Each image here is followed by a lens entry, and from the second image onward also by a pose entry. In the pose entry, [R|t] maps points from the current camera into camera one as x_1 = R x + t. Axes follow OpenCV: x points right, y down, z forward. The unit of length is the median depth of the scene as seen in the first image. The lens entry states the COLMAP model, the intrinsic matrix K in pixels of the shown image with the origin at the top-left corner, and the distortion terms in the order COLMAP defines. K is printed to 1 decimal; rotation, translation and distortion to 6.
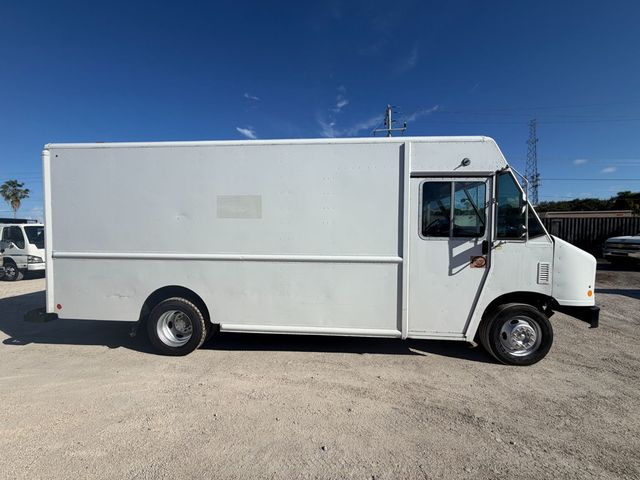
lens RADIAL K [[255.7, 0, 319.3], [0, 255.7, 240.5], [0, 0, 1]] dist [0.000199, 0.000032]
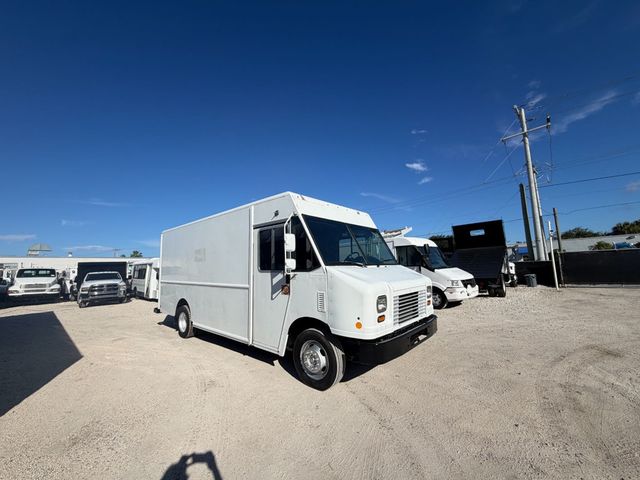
lens RADIAL K [[255.7, 0, 319.3], [0, 255.7, 240.5], [0, 0, 1]] dist [0.000199, 0.000032]
pose [[0.791043, -0.086802, -0.605571, 1.510037], [0.007796, 0.991233, -0.131897, 0.011491], [0.611710, 0.099615, 0.784785, 0.101702]]
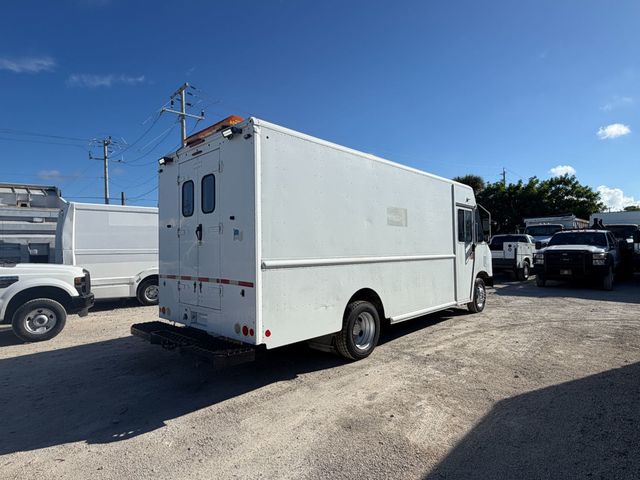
lens RADIAL K [[361.3, 0, 322.6], [0, 361.3, 241.8], [0, 0, 1]] dist [0.005332, 0.000915]
pose [[0.636308, 0.003580, 0.771427, -1.942169], [0.045477, 0.998076, -0.042144, 0.045167], [-0.770094, 0.061899, 0.634921, 0.199166]]
